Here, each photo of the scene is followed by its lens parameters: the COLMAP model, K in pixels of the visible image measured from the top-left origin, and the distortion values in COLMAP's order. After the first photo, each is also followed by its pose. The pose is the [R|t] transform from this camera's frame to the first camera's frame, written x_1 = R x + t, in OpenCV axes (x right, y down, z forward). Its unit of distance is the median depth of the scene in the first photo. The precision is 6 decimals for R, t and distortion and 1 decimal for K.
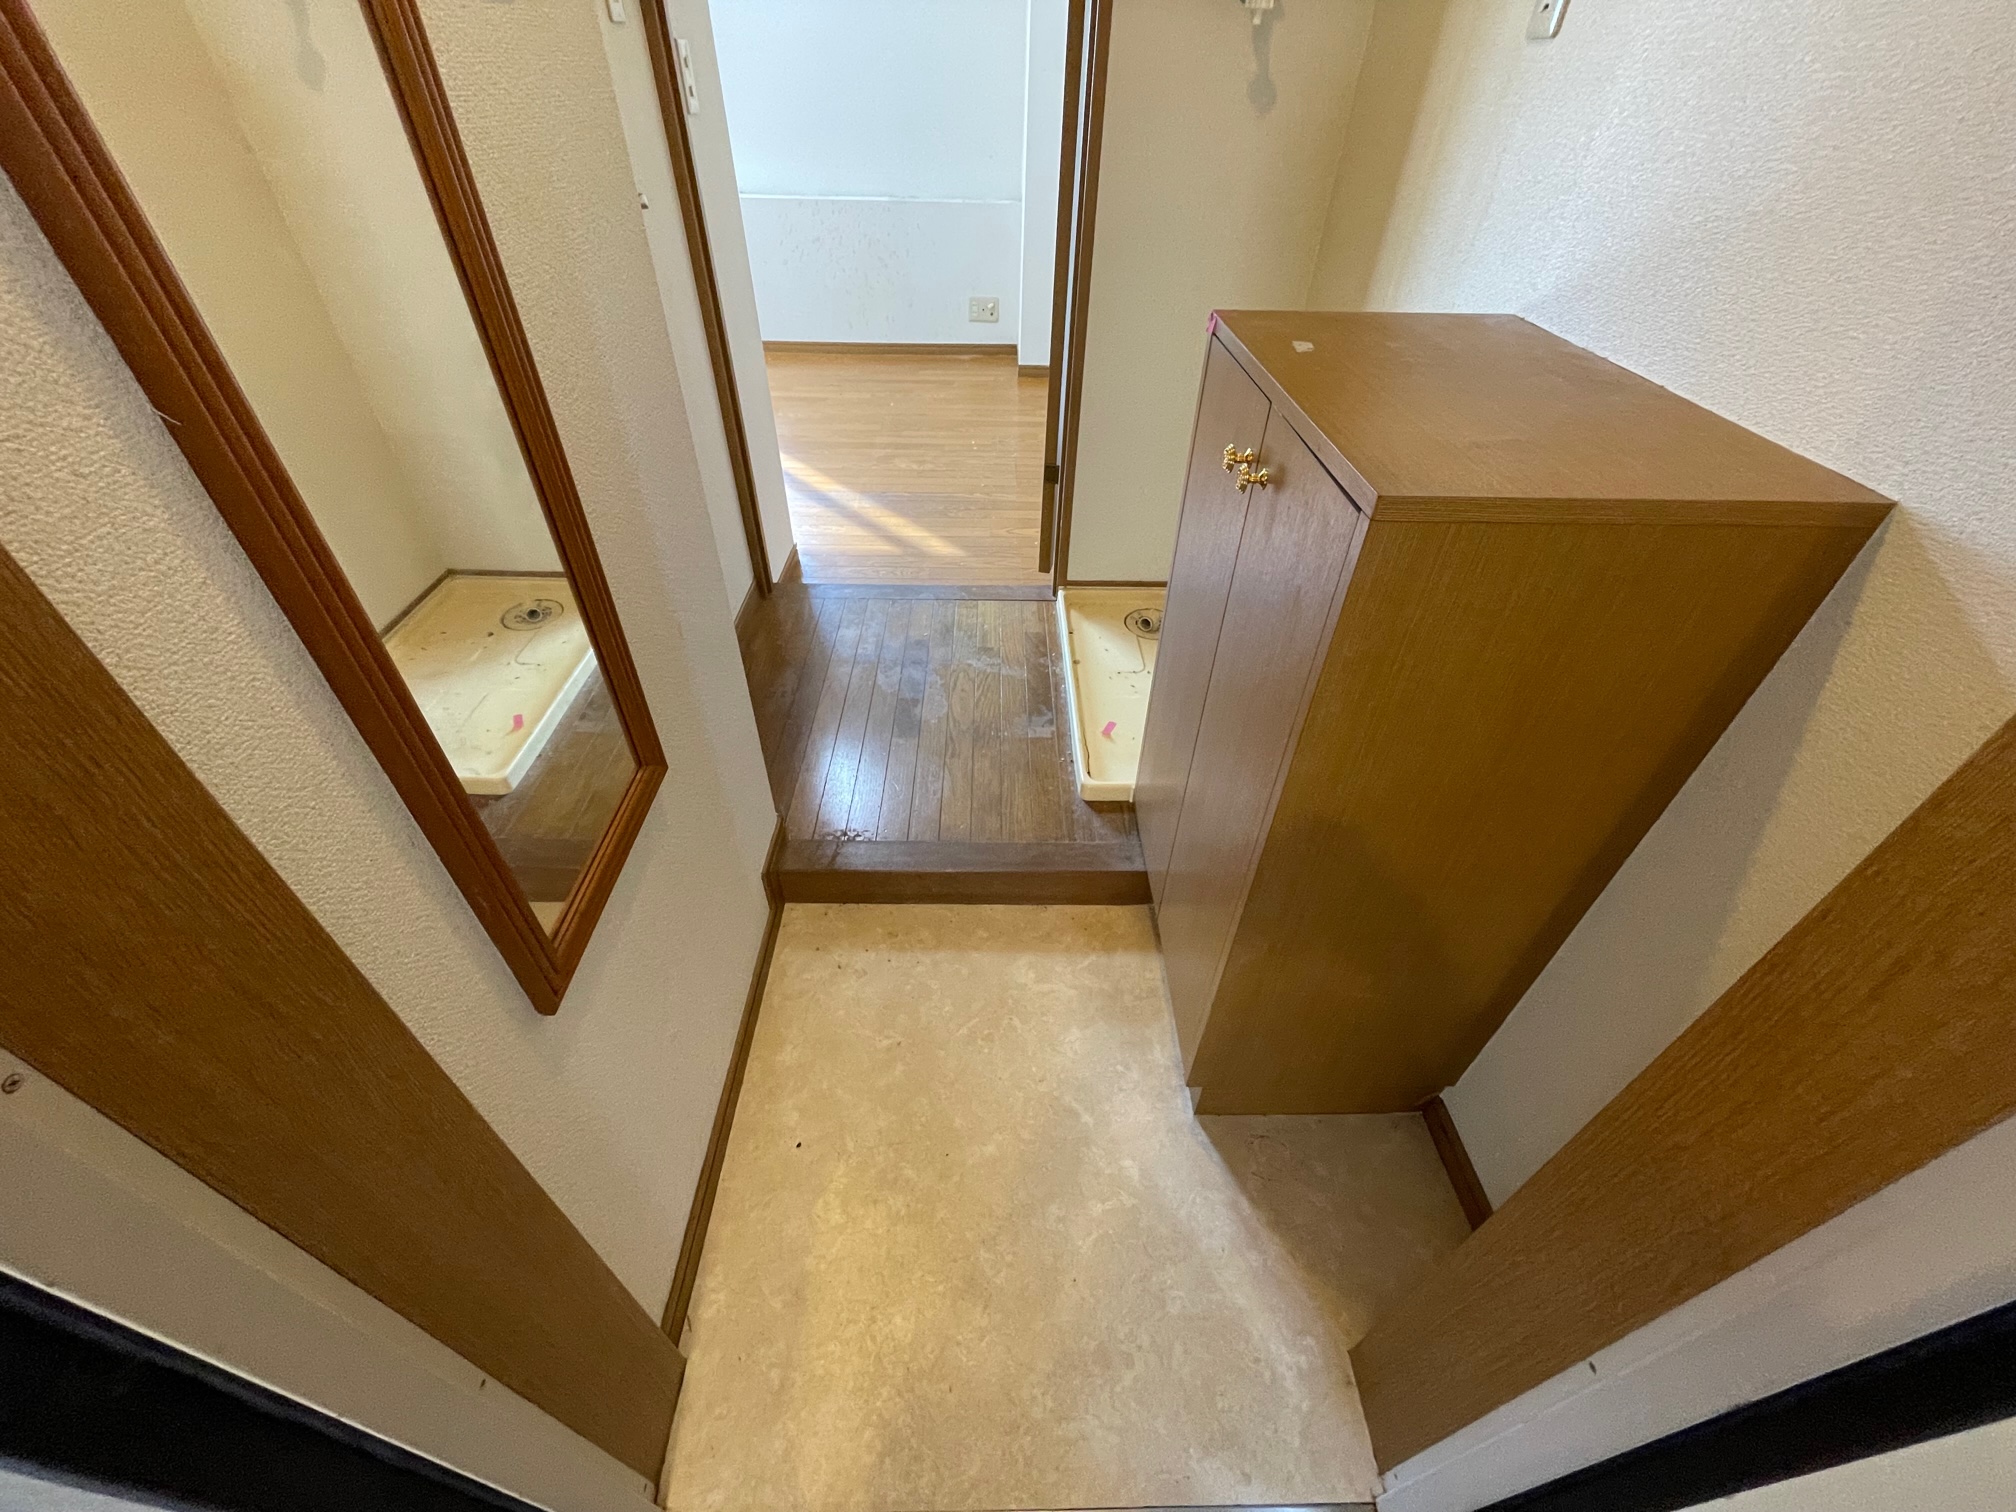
lens RADIAL K [[815.4, 0, 1008.3], [0, 815.4, 760.3], [0, 0, 1]] dist [-0.003310, 0.001236]
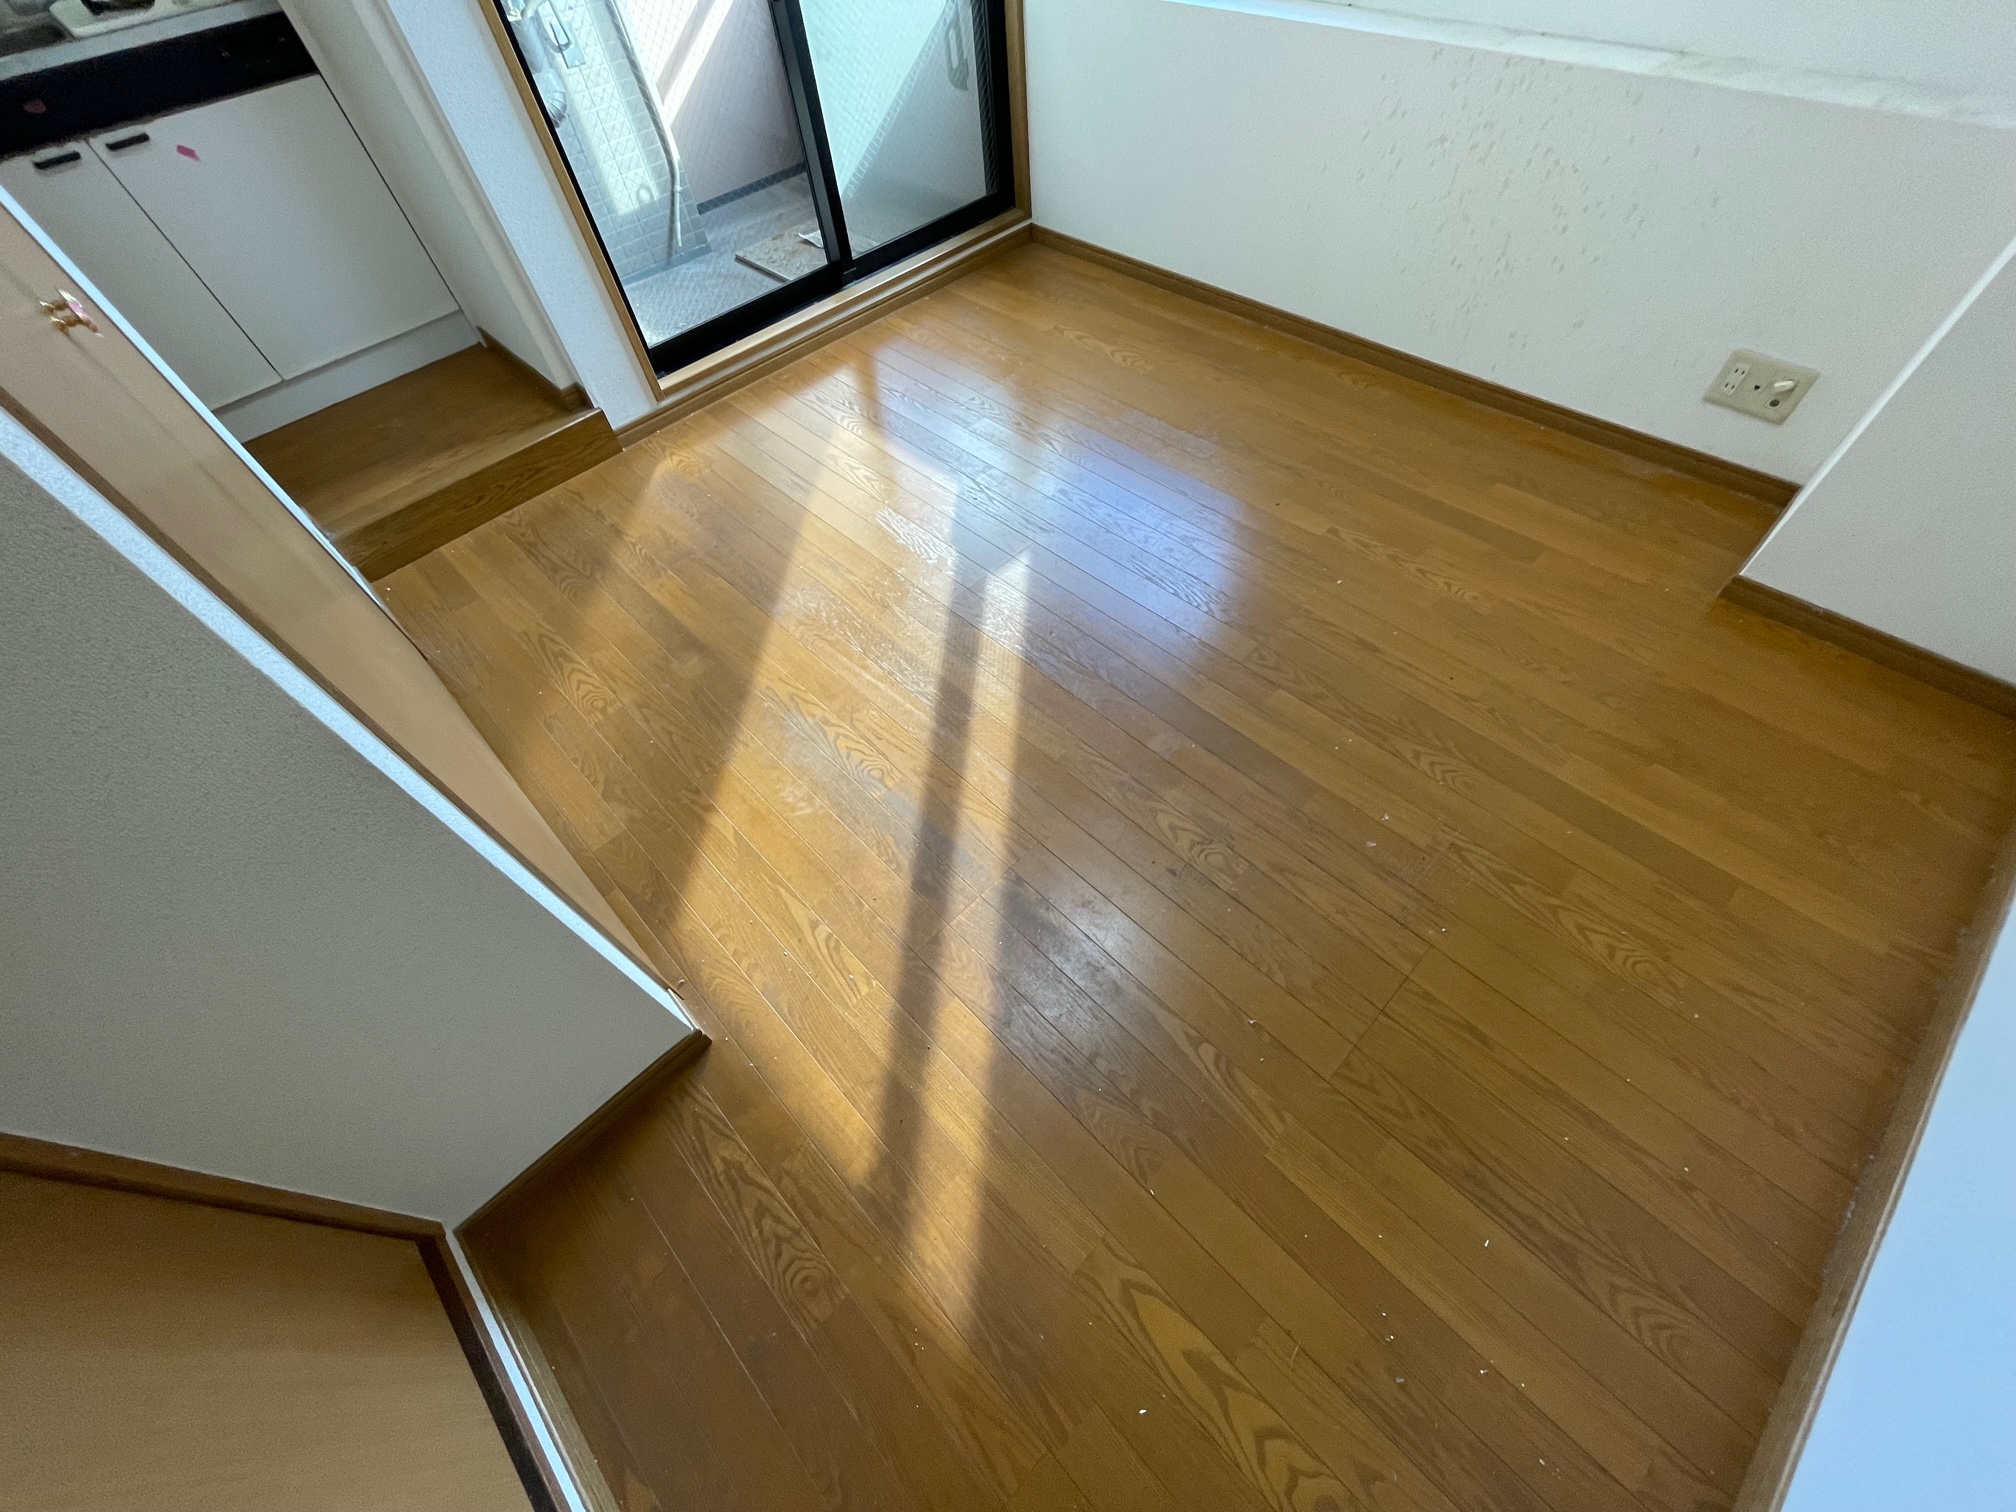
lens RADIAL K [[815.4, 0, 1010.2], [0, 815.4, 754.3], [0, 0, 1]] dist [-0.003310, 0.001236]
pose [[0.690511, 0.541740, -0.479284, 0.009102], [-0.405308, 0.838608, 0.363954, -0.638746], [0.599100, -0.057057, 0.798639, 0.715577]]
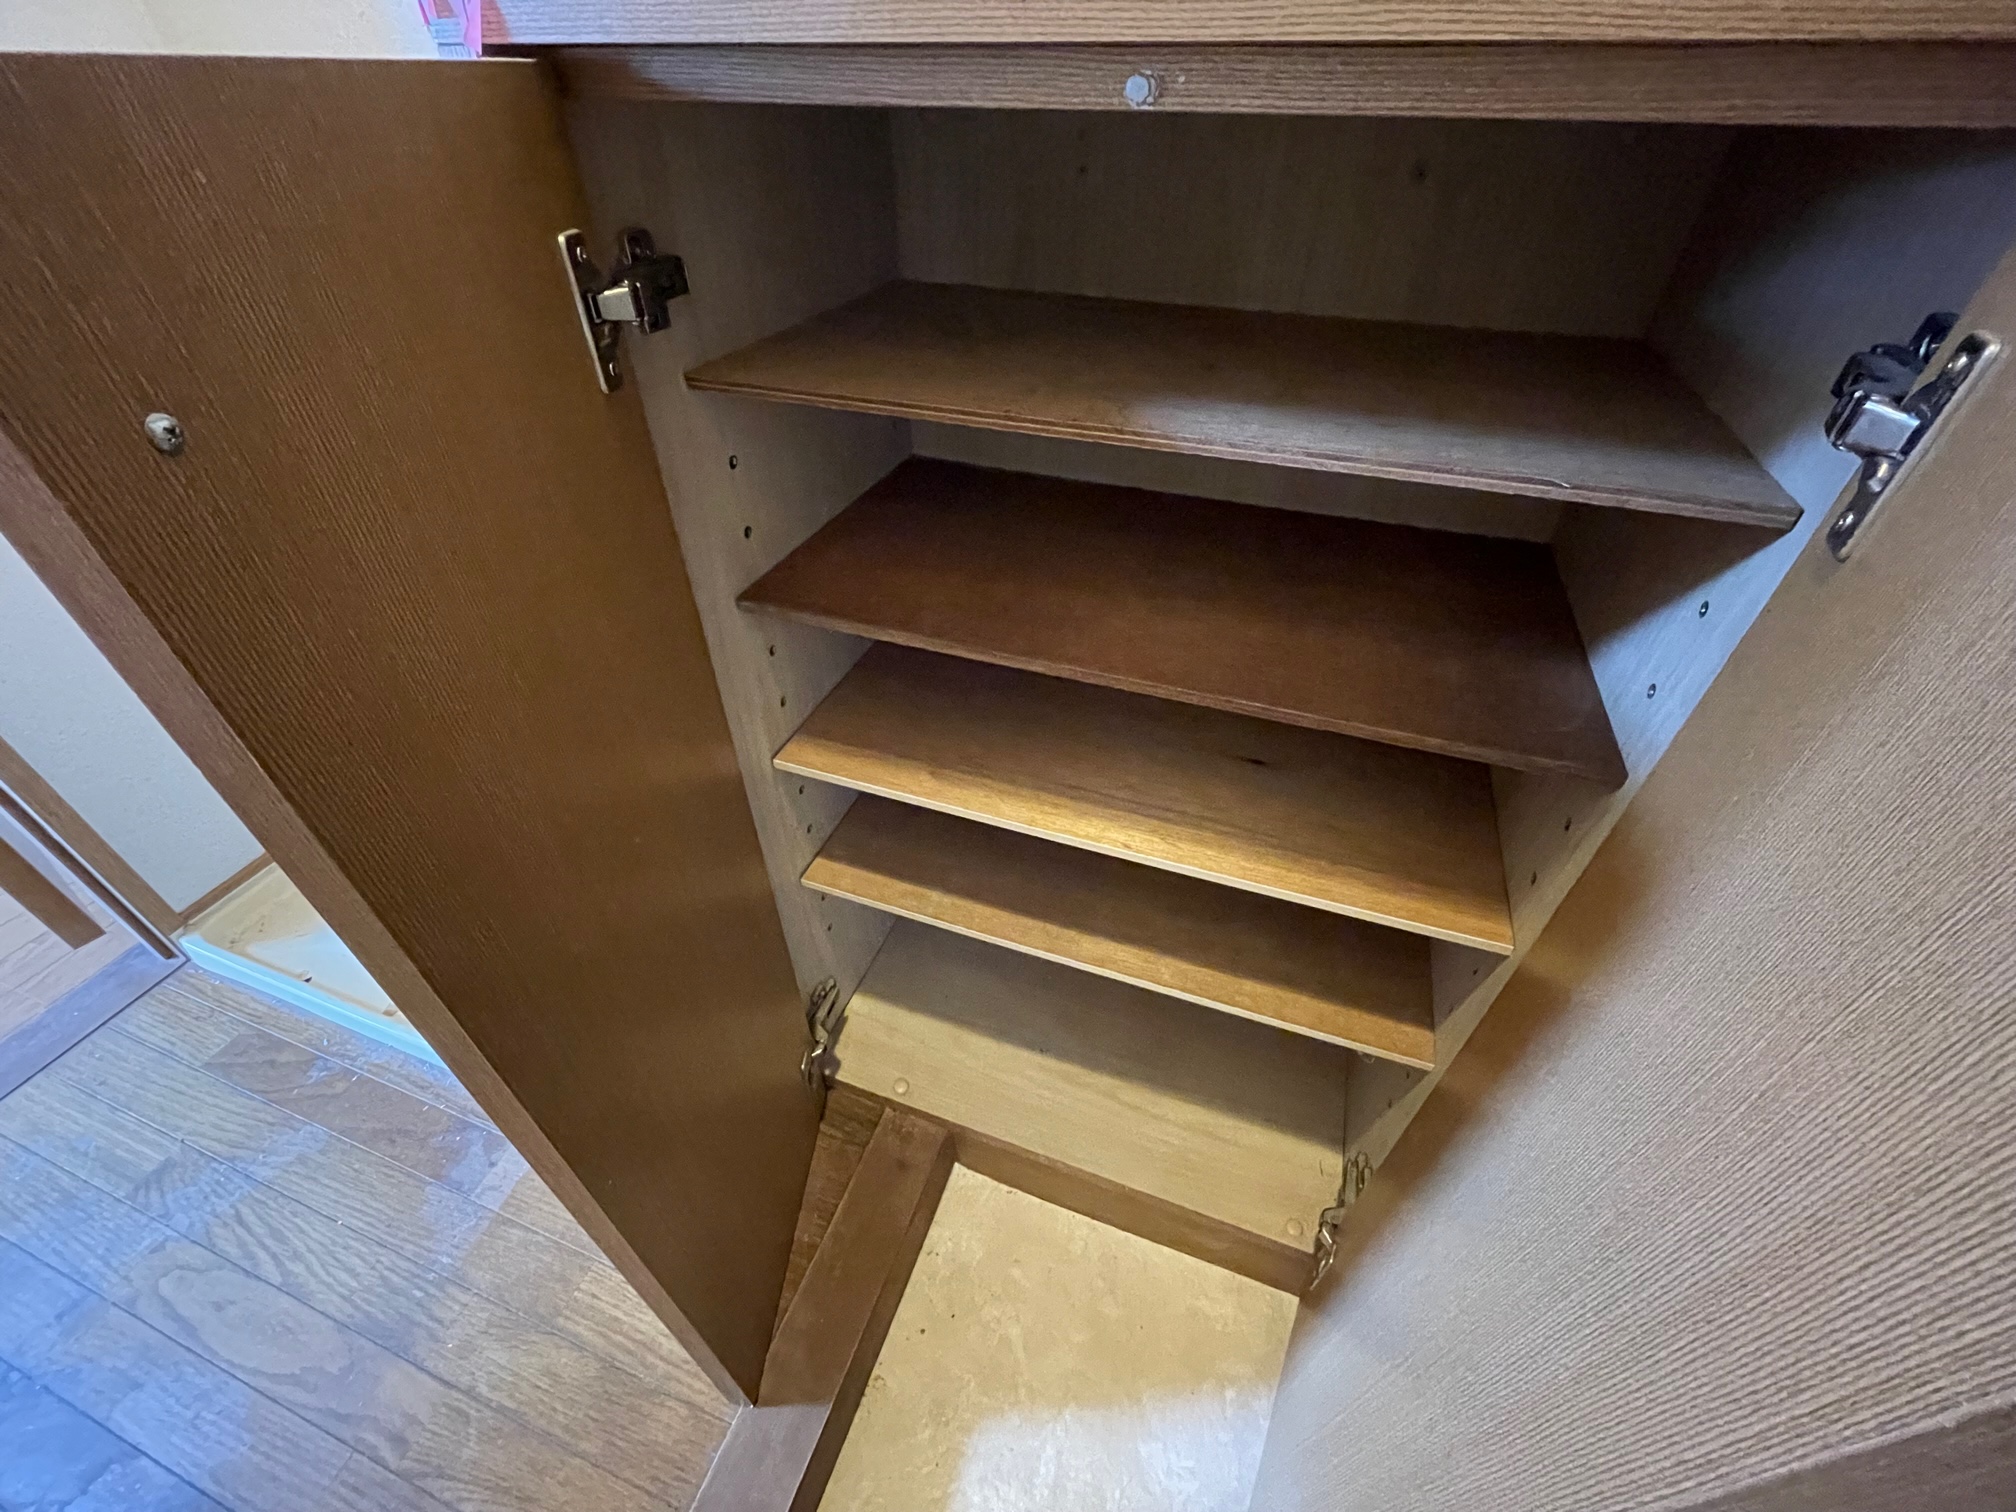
lens RADIAL K [[815.4, 0, 1003.3], [0, 815.4, 756.9], [0, 0, 1]] dist [-0.003310, 0.001236]
pose [[0.354989, -0.613210, 0.705660, -0.026139], [0.611224, 0.723382, 0.321129, -0.122655], [-0.707381, 0.317319, 0.631601, 0.297859]]
